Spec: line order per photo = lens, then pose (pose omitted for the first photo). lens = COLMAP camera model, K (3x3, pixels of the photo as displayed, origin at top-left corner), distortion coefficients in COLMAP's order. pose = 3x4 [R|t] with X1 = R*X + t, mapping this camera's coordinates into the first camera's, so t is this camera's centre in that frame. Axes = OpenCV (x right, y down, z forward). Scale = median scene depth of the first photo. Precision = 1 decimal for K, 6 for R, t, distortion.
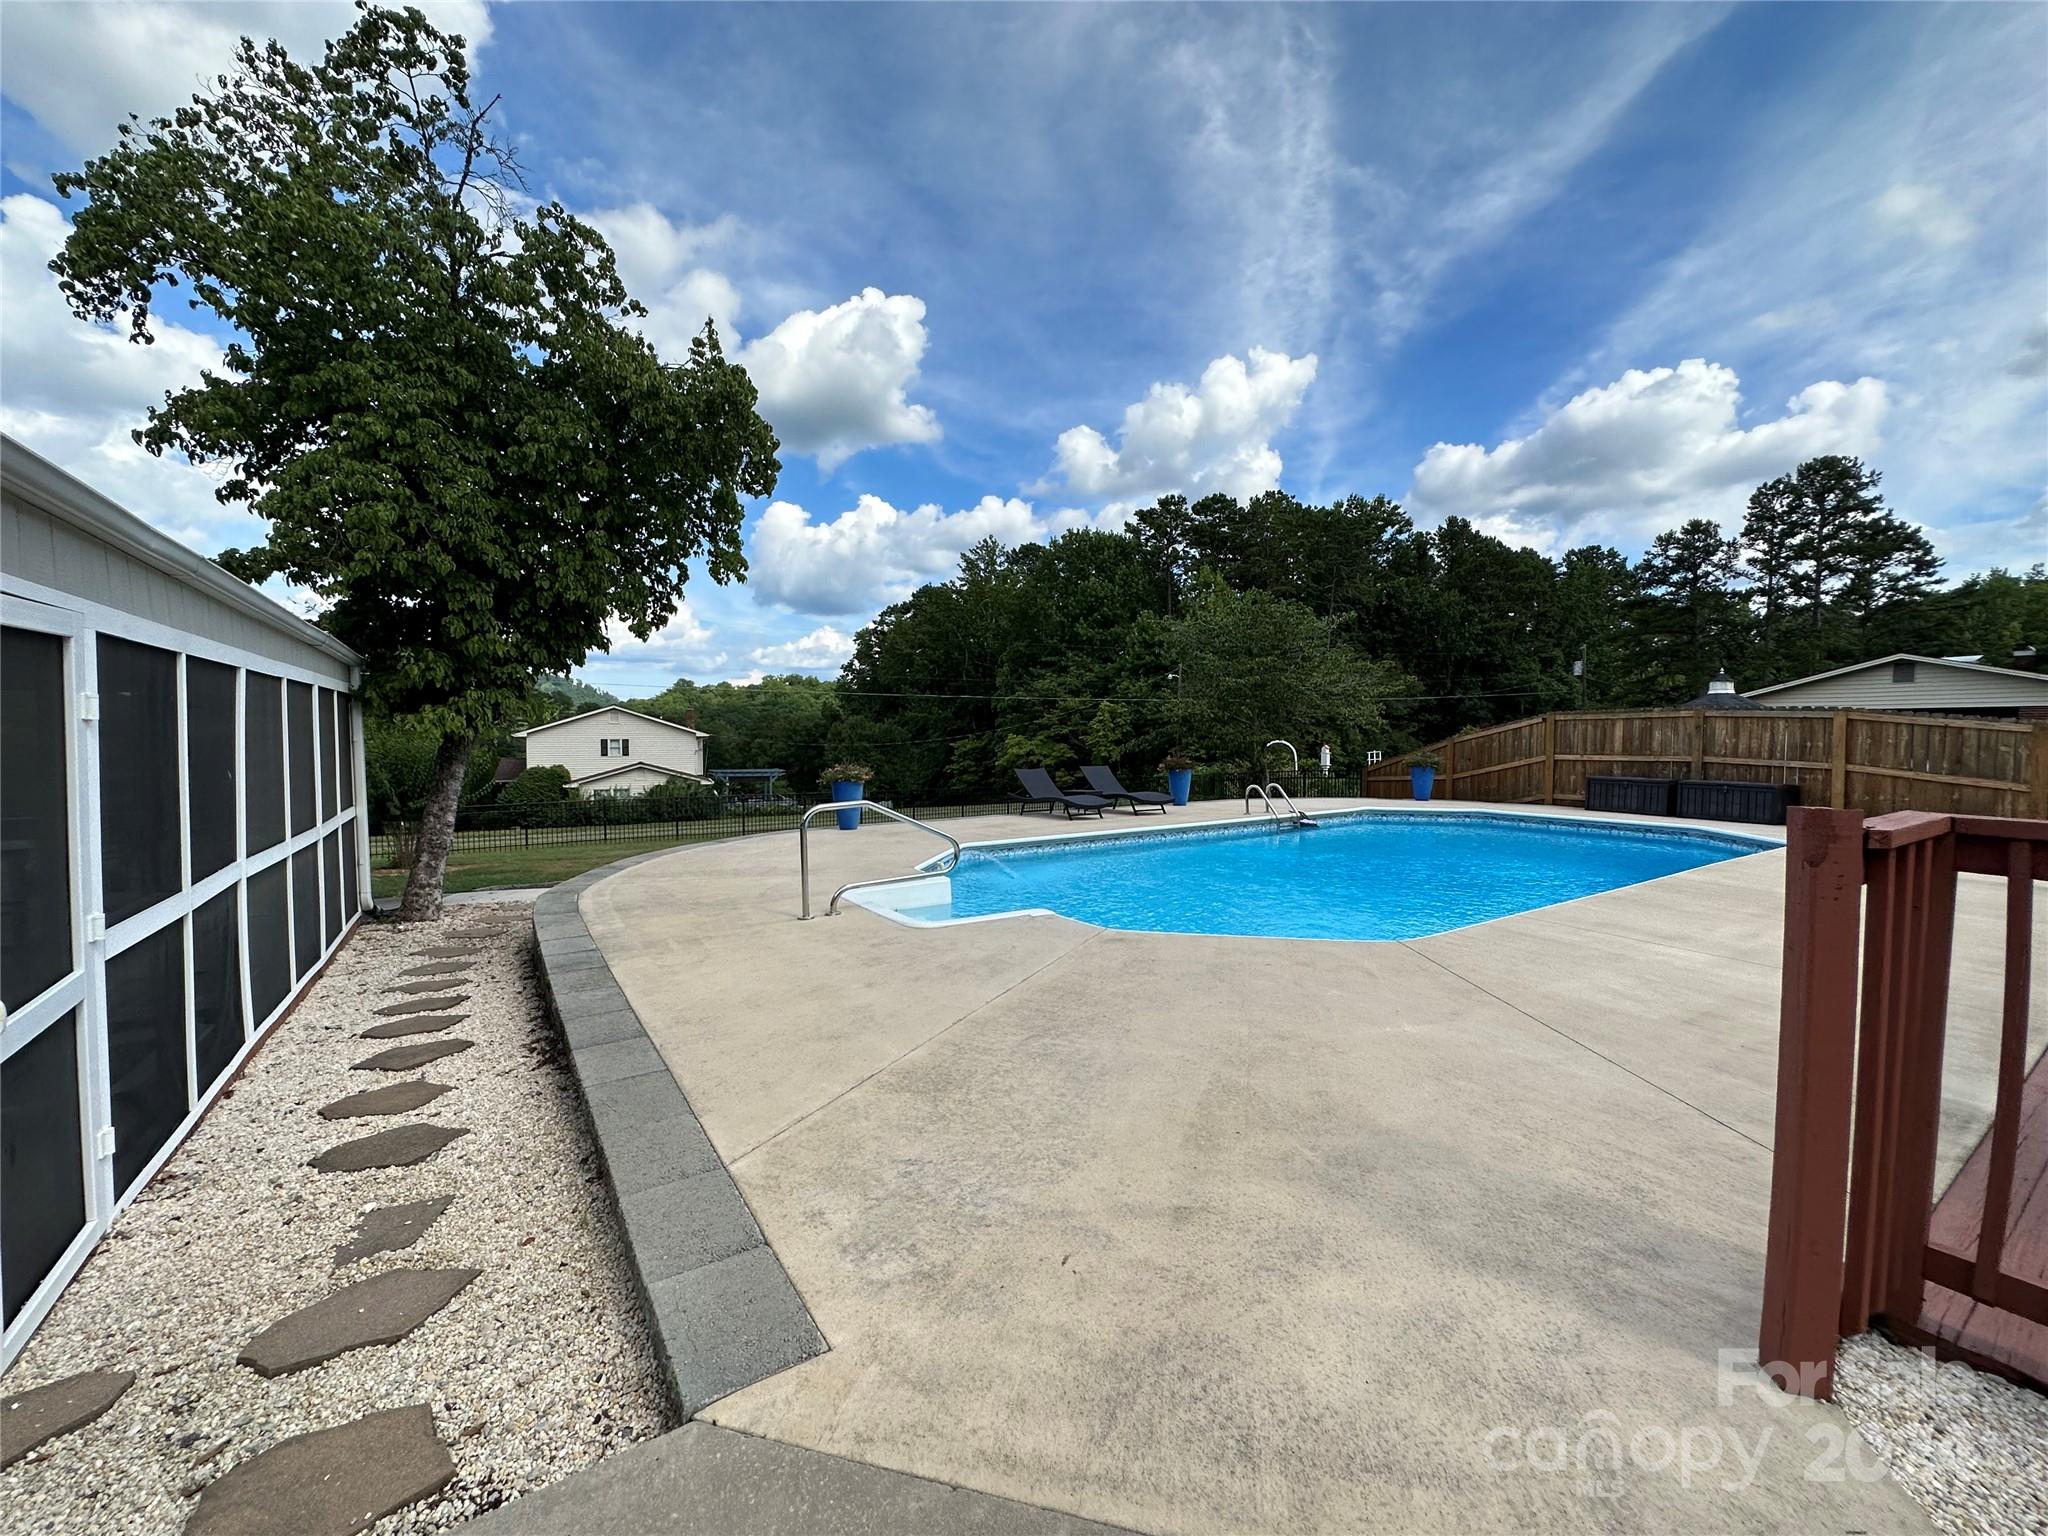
lens RADIAL K [[822.8, 0, 1028.3], [0, 822.8, 770.3], [0, 0, 1]] dist [-0.005191, 0.001563]
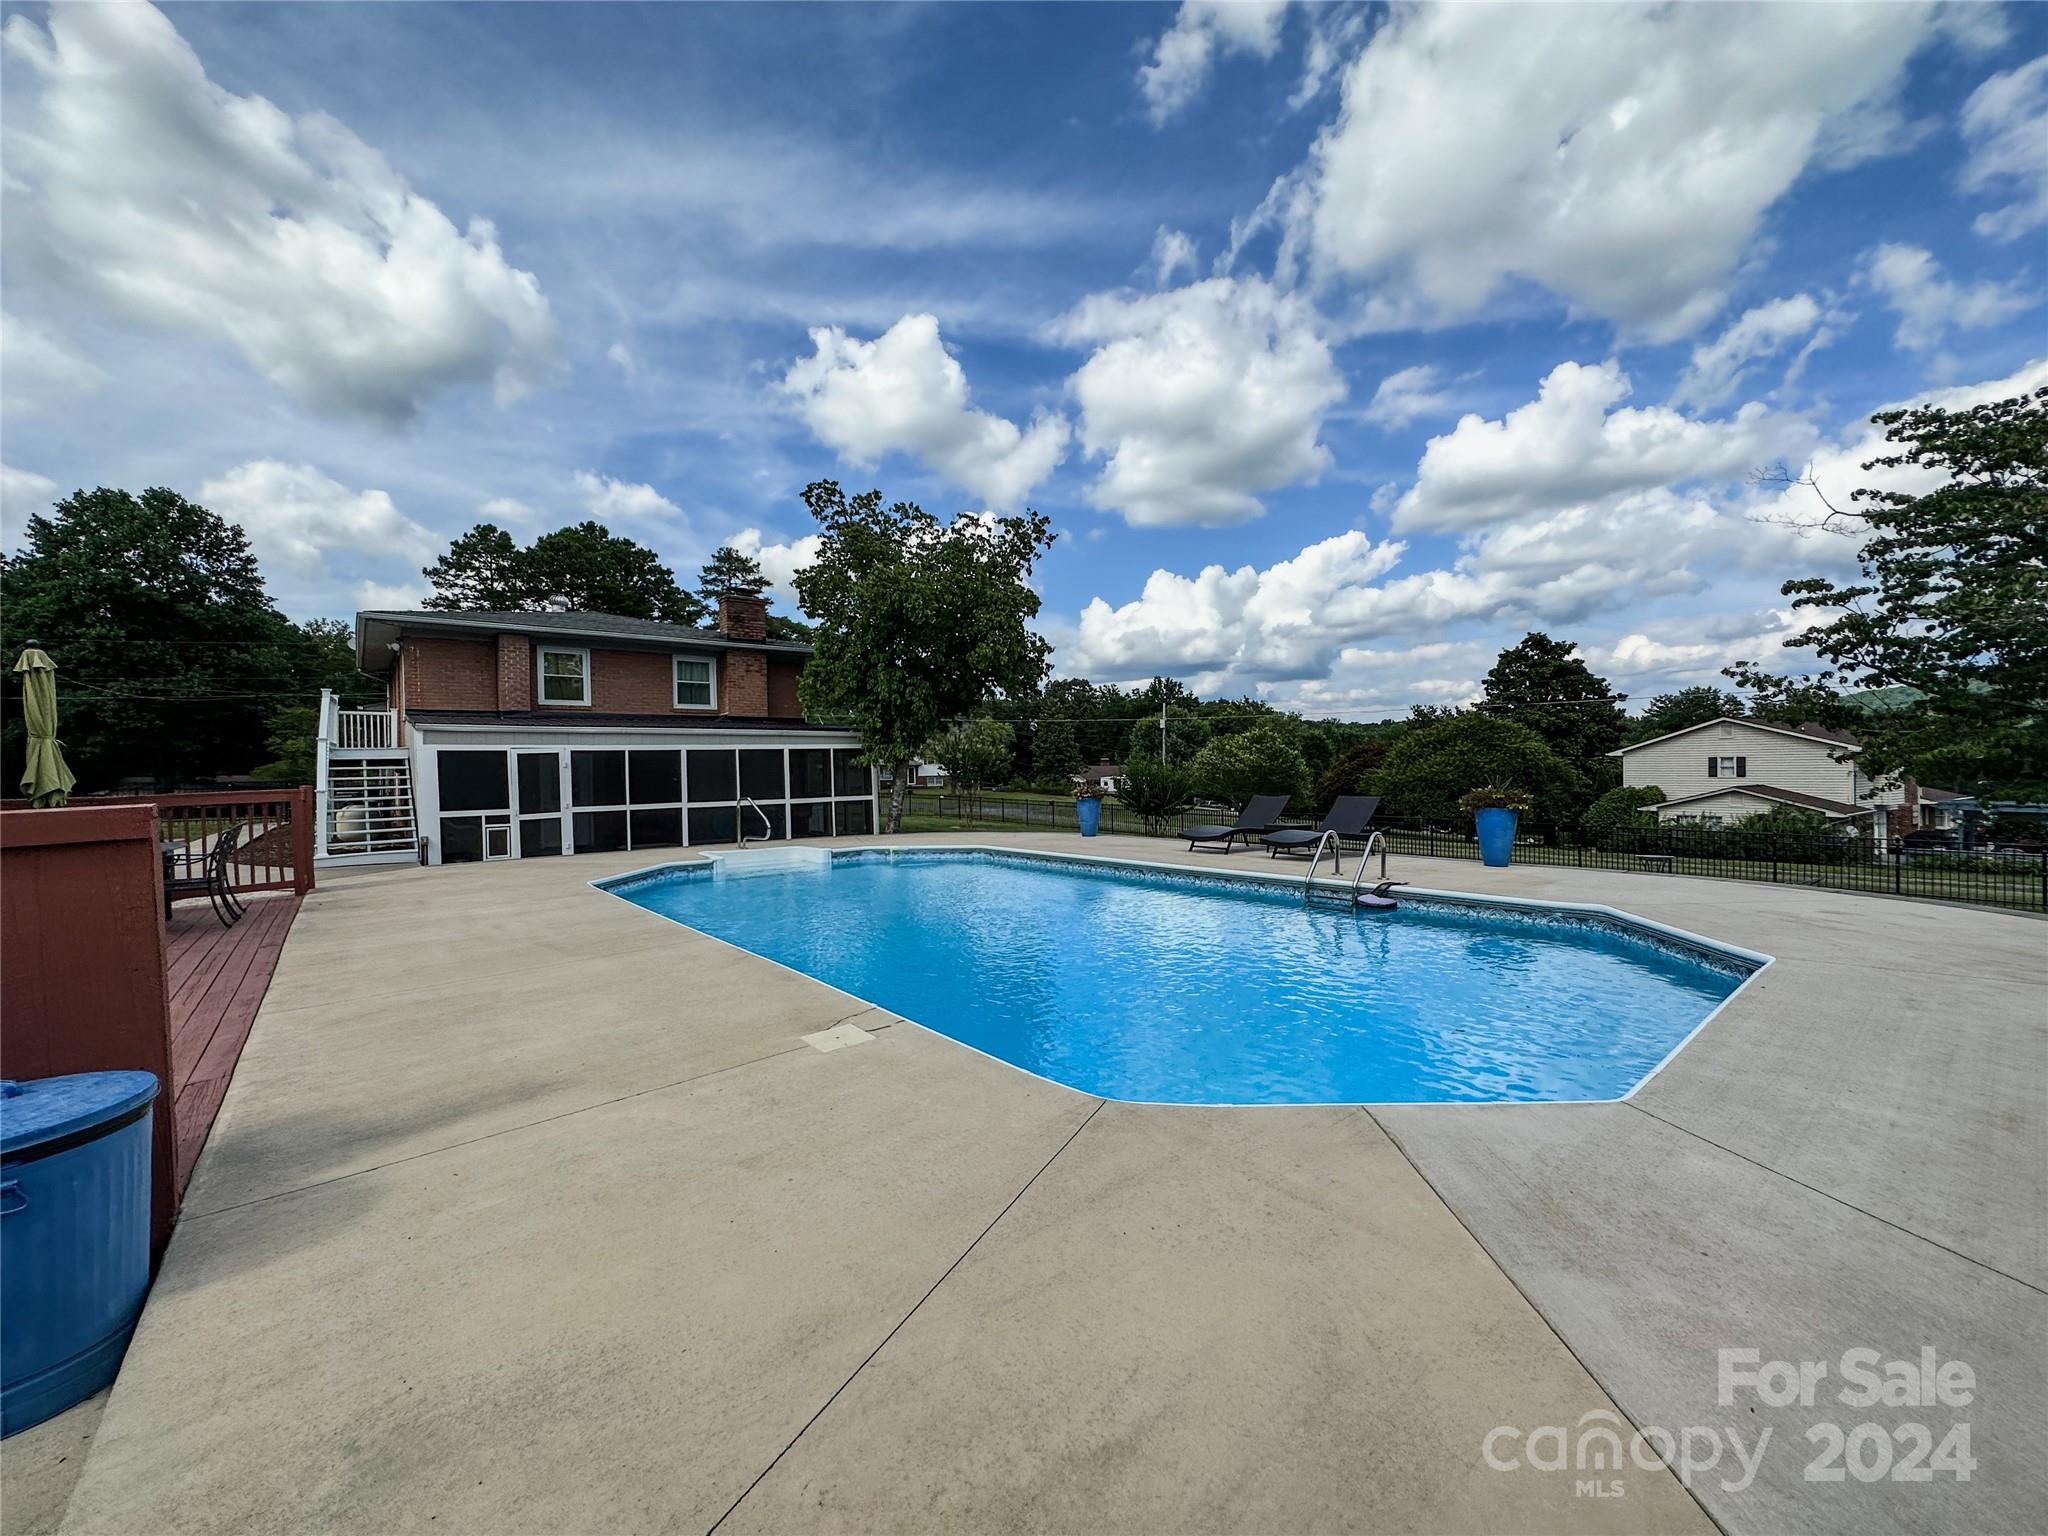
lens RADIAL K [[822.8, 0, 1027.5], [0, 822.8, 788.8], [0, 0, 1]] dist [-0.005191, 0.001563]
pose [[0.115248, 0.027652, -0.992952, 0.268021], [-0.025980, 0.999354, 0.024815, -0.007873], [0.992997, 0.022937, 0.115892, 0.199870]]
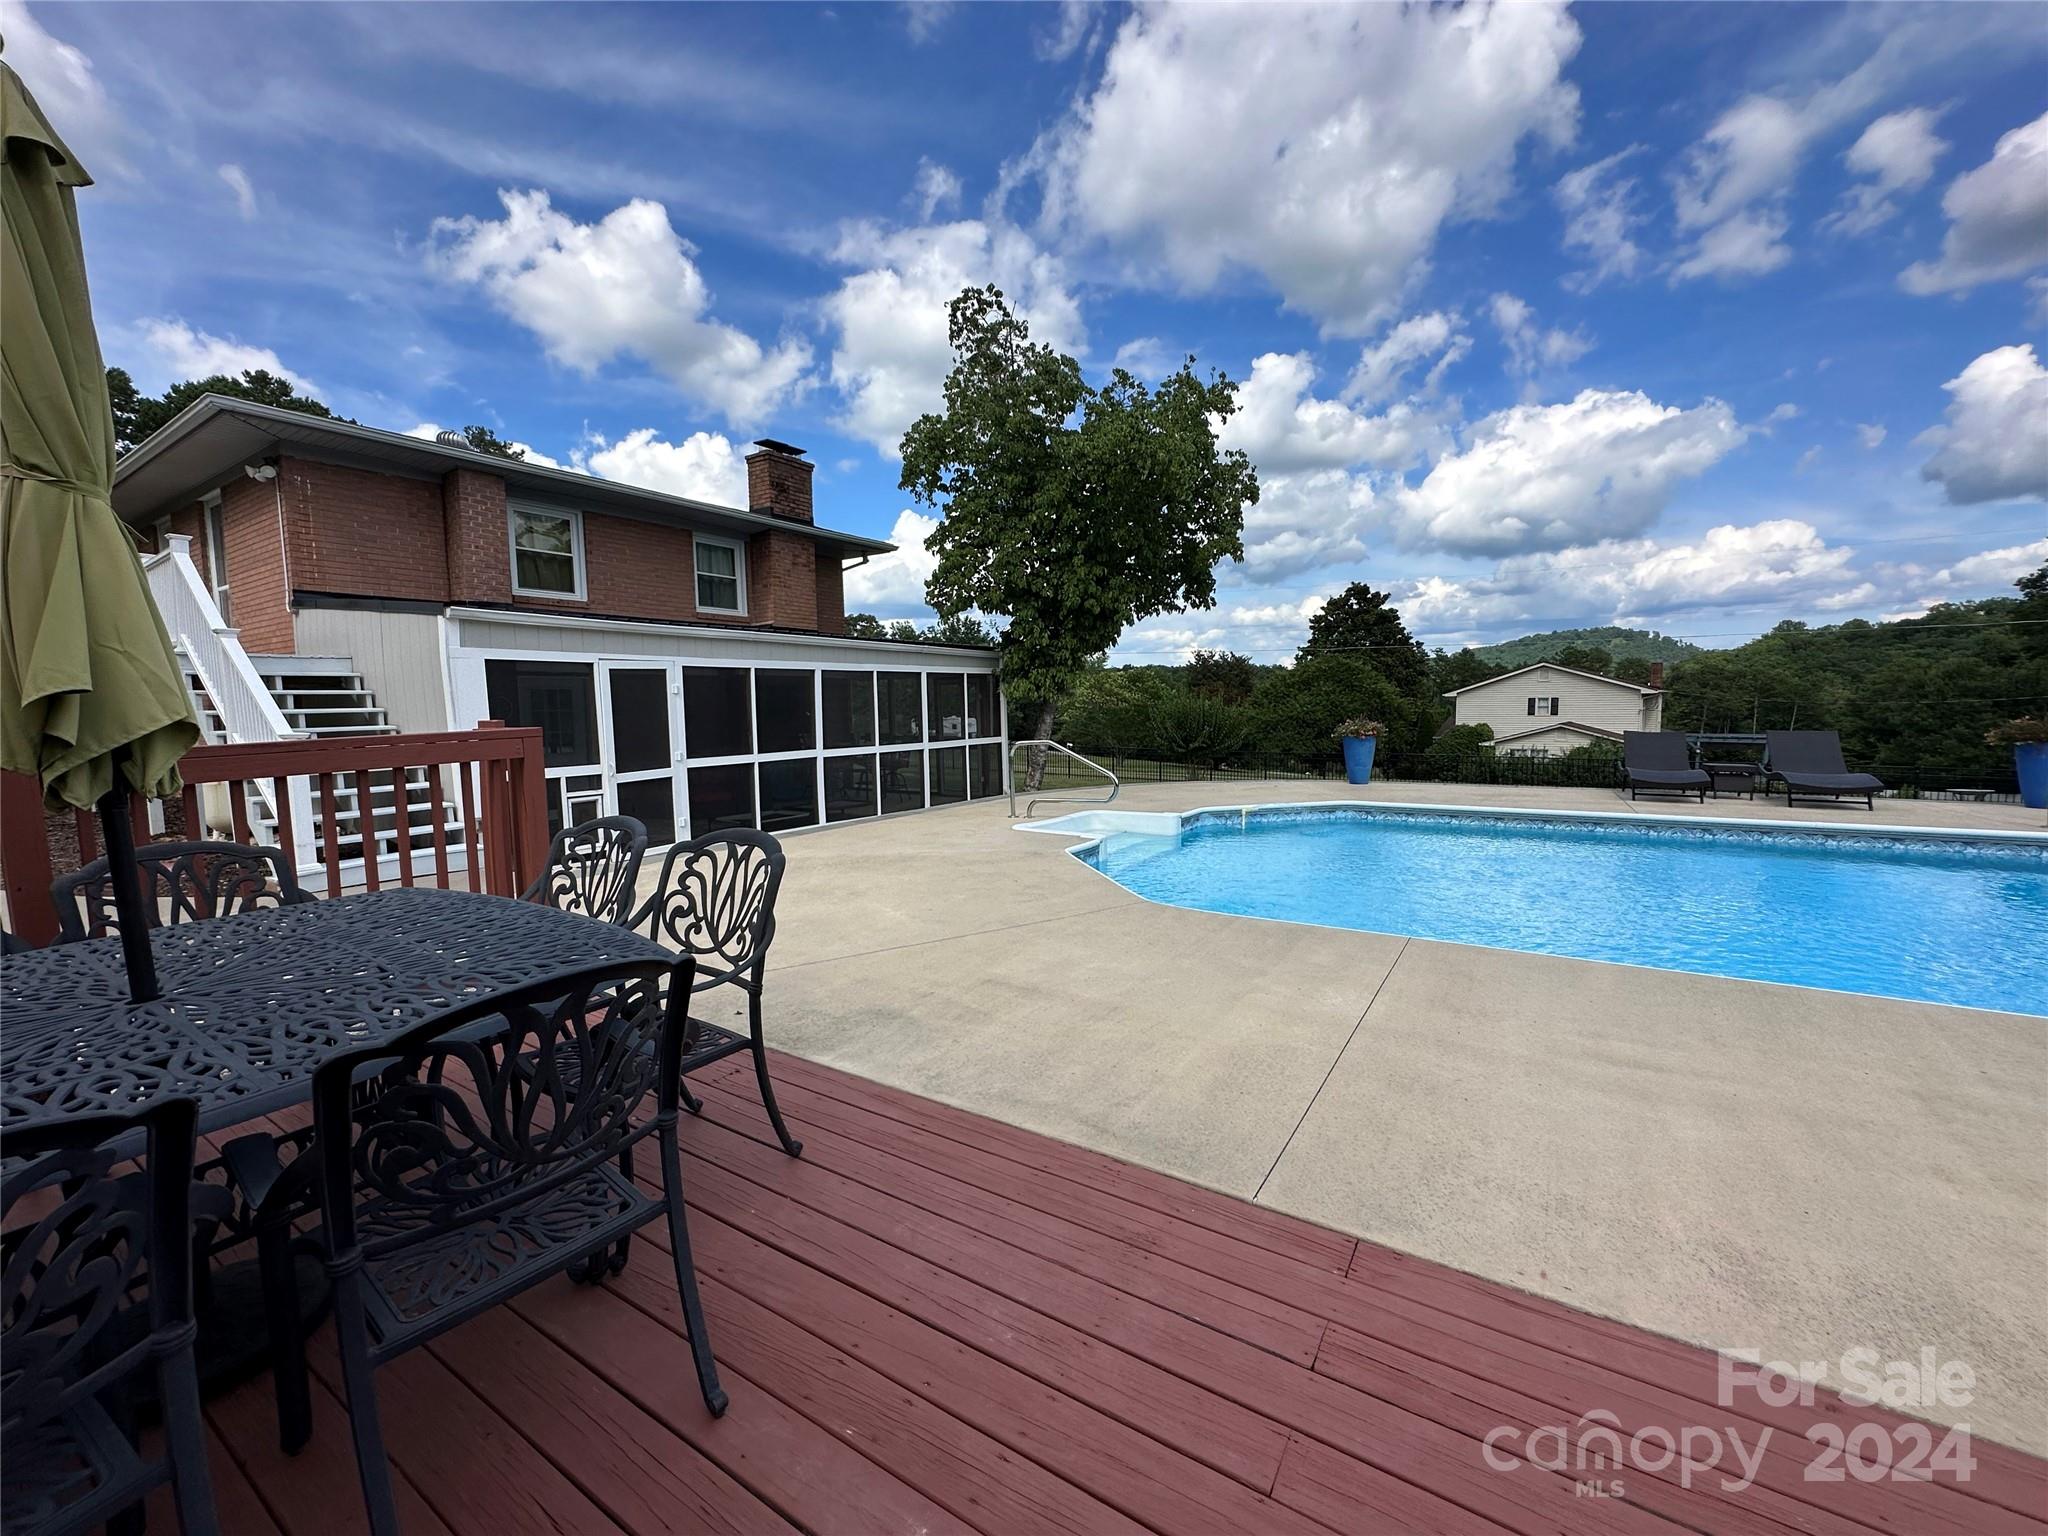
lens RADIAL K [[822.8, 0, 1020.3], [0, 822.8, 752.6], [0, 0, 1]] dist [-0.005191, 0.001563]
pose [[0.405284, 0.049528, -0.912848, 0.138356], [-0.024698, 0.998760, 0.043224, 0.000005], [0.913857, 0.005027, 0.406005, 0.052541]]
